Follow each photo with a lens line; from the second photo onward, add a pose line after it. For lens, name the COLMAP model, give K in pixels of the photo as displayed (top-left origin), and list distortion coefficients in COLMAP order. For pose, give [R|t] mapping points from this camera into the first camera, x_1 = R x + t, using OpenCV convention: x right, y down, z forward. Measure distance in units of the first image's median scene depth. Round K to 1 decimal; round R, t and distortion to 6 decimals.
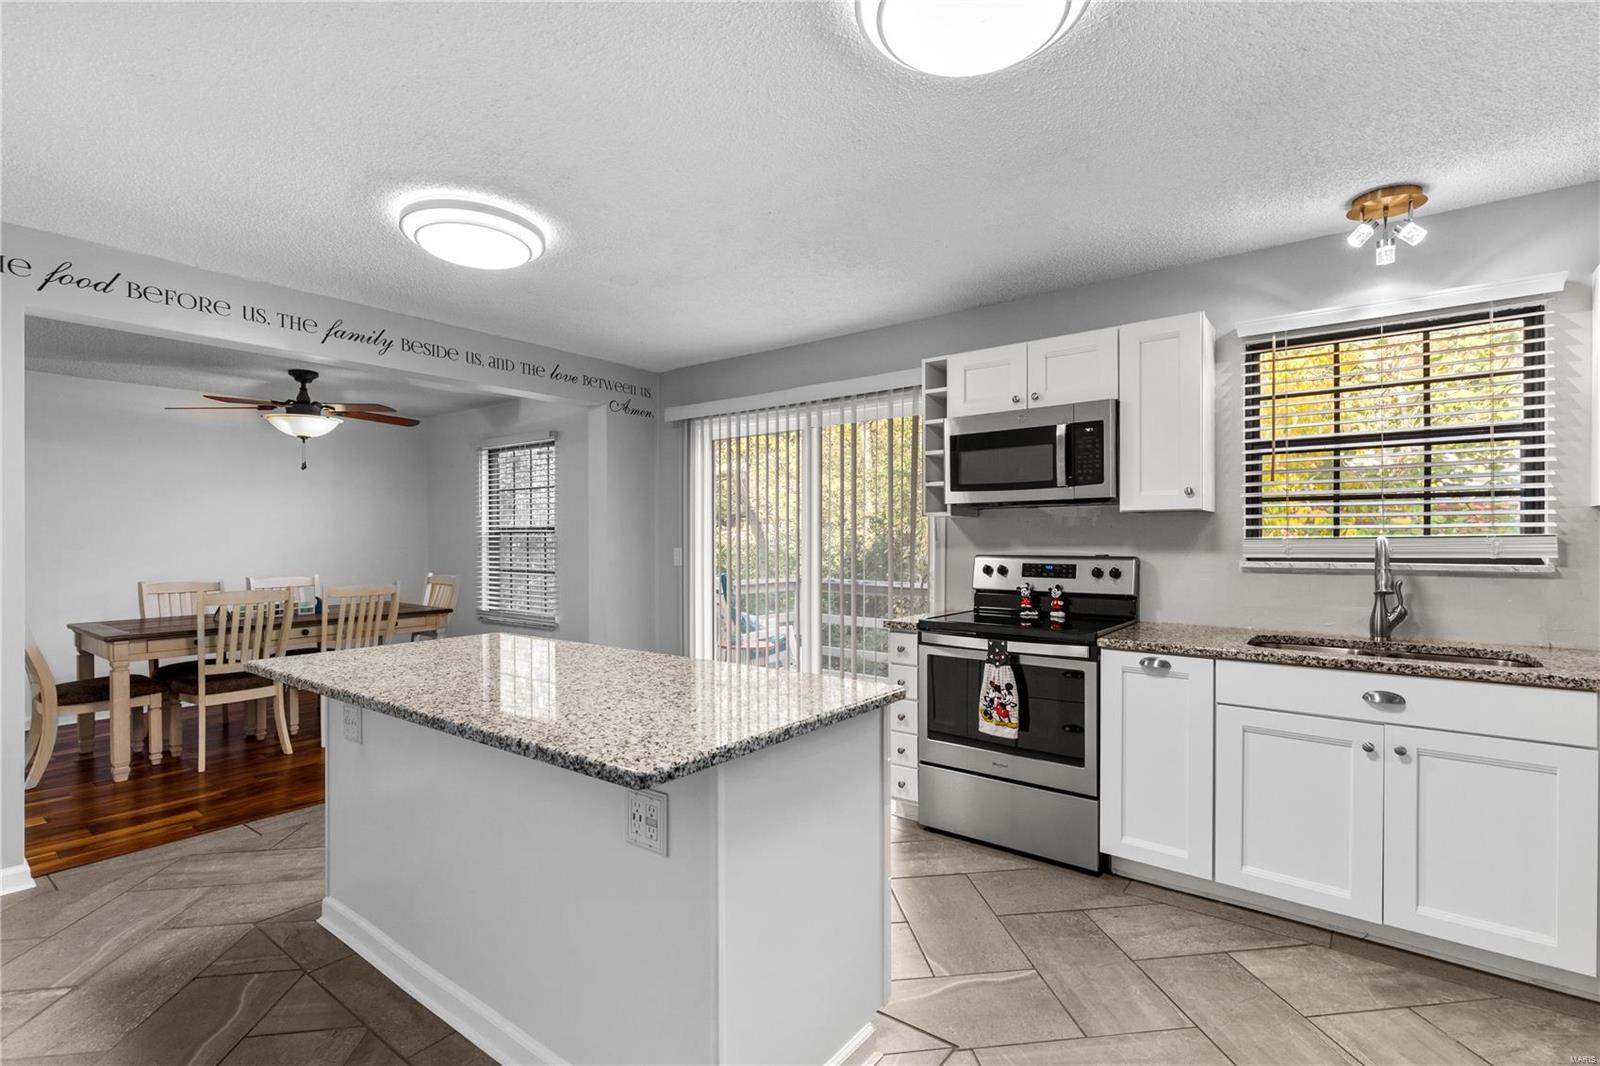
lens RADIAL K [[727.7, 0, 813.5], [0, 727.7, 524.5], [0, 0, 1]] dist [0.002284, 0.000325]
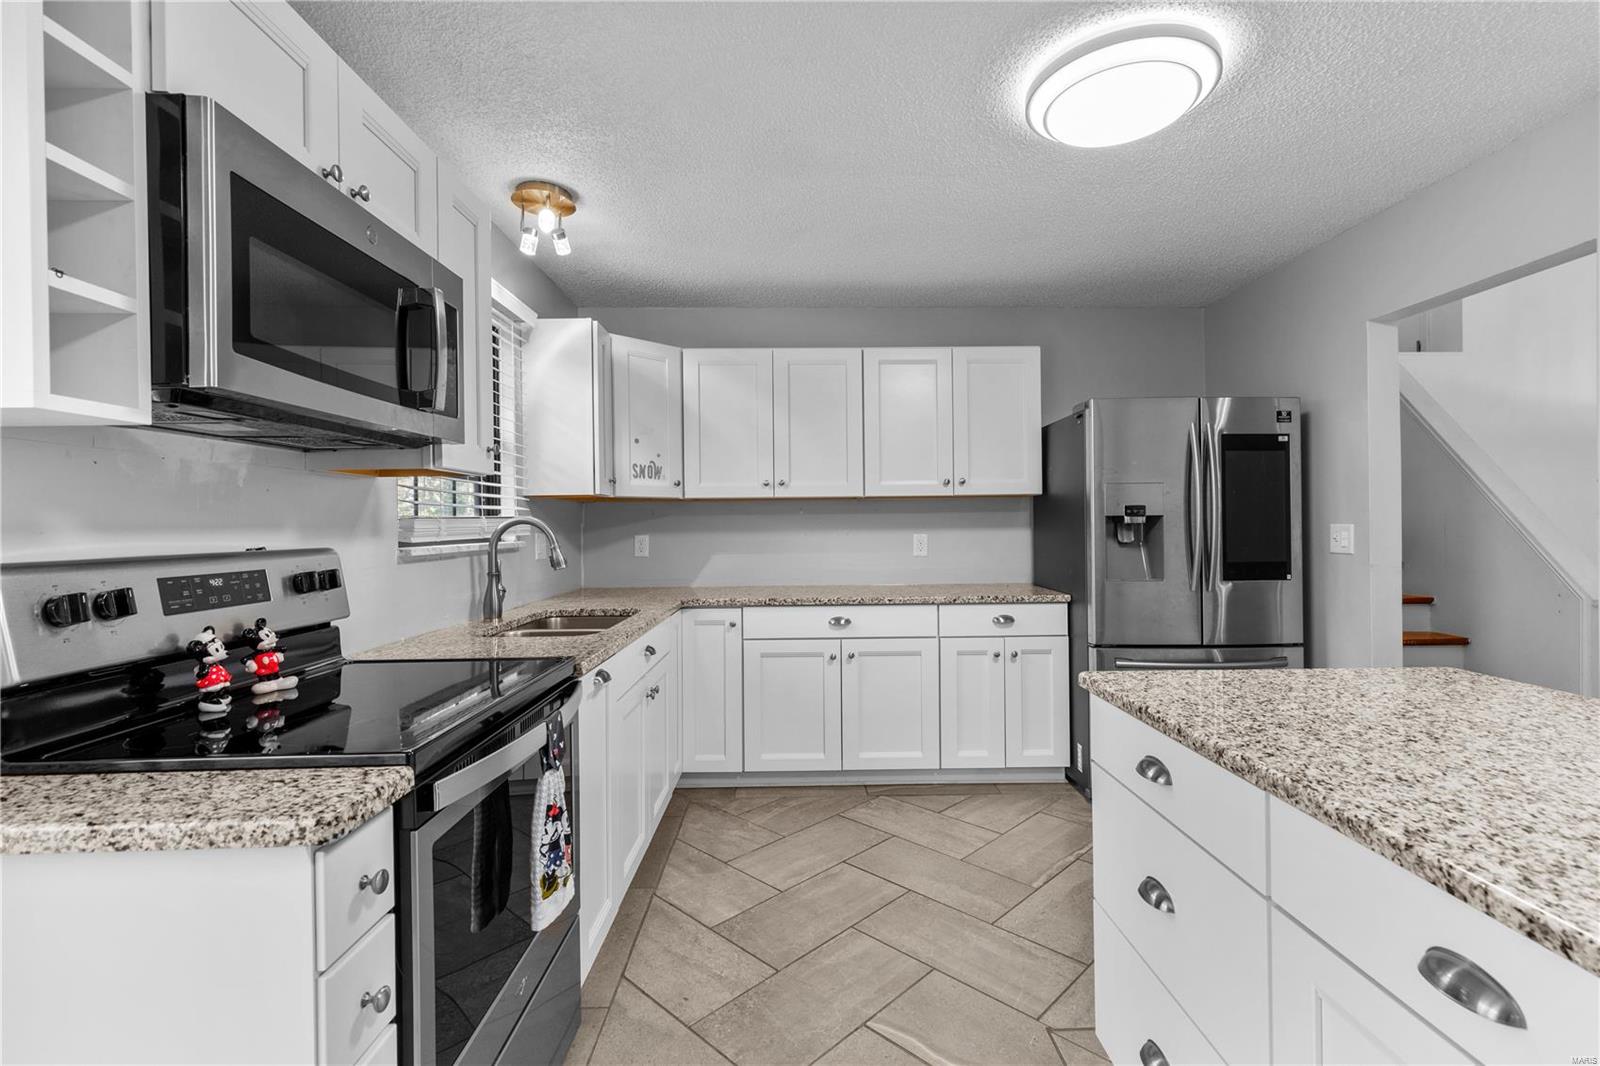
lens RADIAL K [[727.7, 0, 813.5], [0, 727.7, 524.5], [0, 0, 1]] dist [0.002284, 0.000325]
pose [[-0.616239, 0.008220, 0.787516, -0.237501], [-0.001654, 0.999930, -0.011731, 0.036141], [-0.787557, -0.008532, -0.616182, 1.158676]]
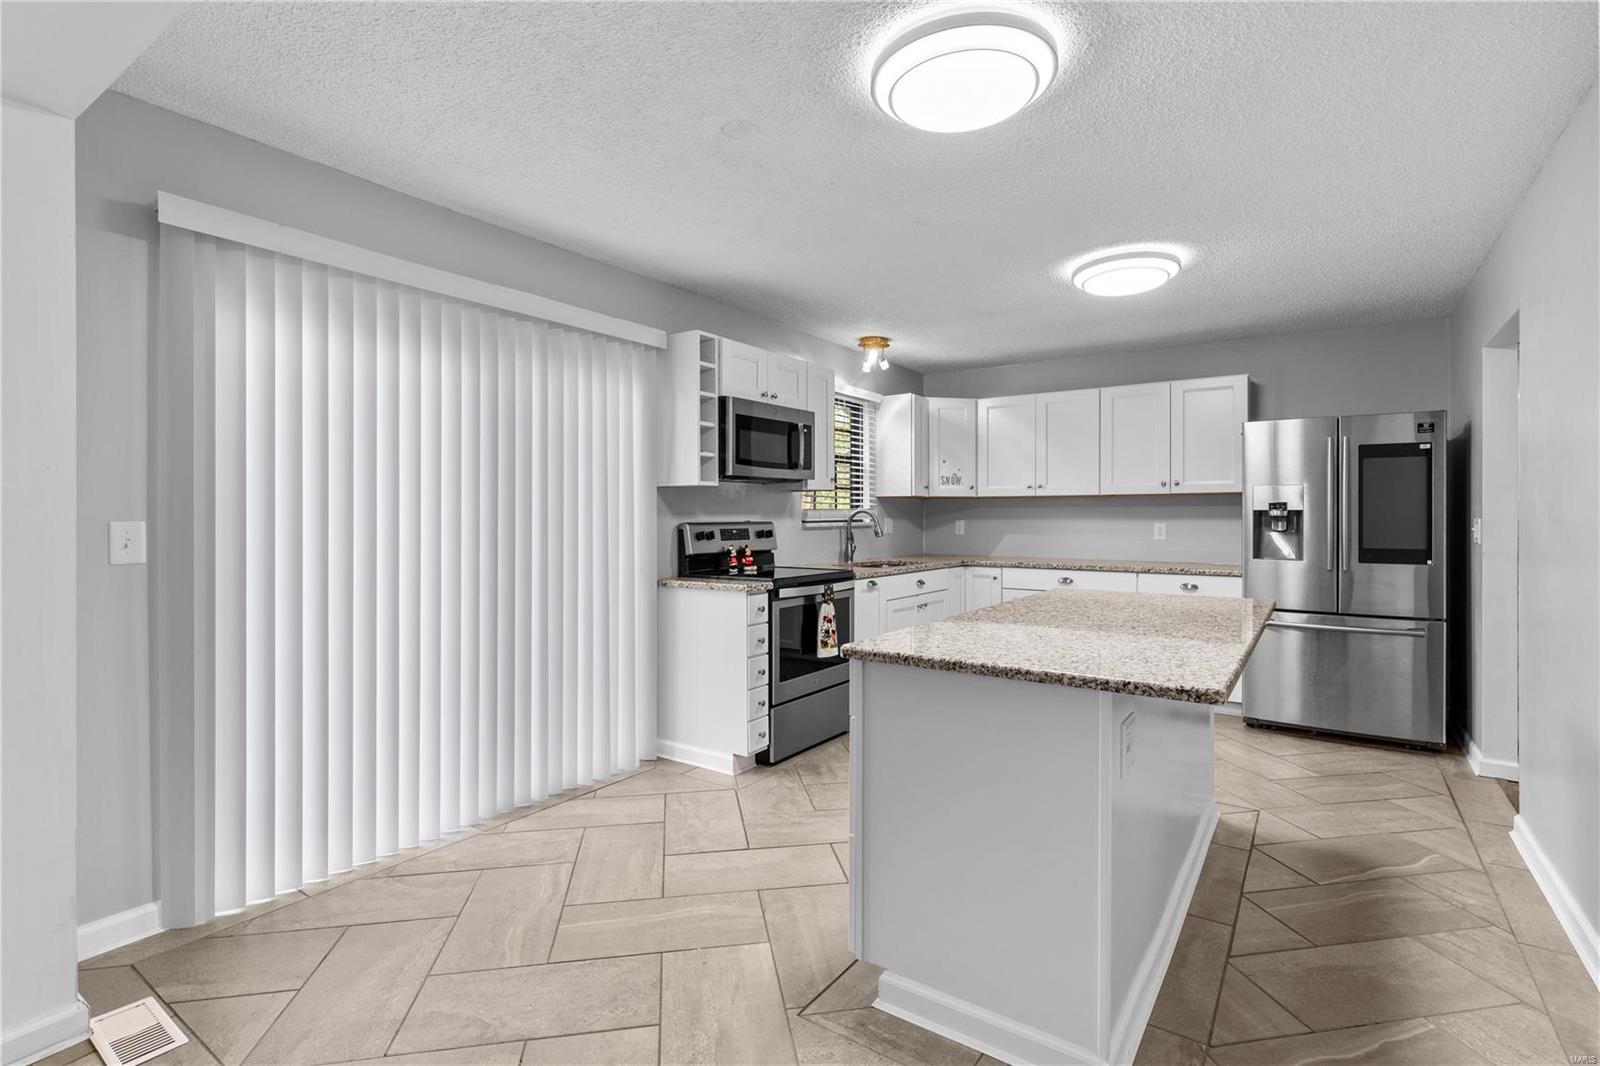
lens RADIAL K [[754.5, 0, 801.0], [0, 754.5, 513.1], [0, 0, 1]] dist [-0.001060, 0.000008]
pose [[-0.030281, 0.004950, 0.999529, -1.104044], [-0.016455, 0.999850, -0.005450, 0.038501], [-0.999406, -0.016613, -0.030195, 1.087294]]
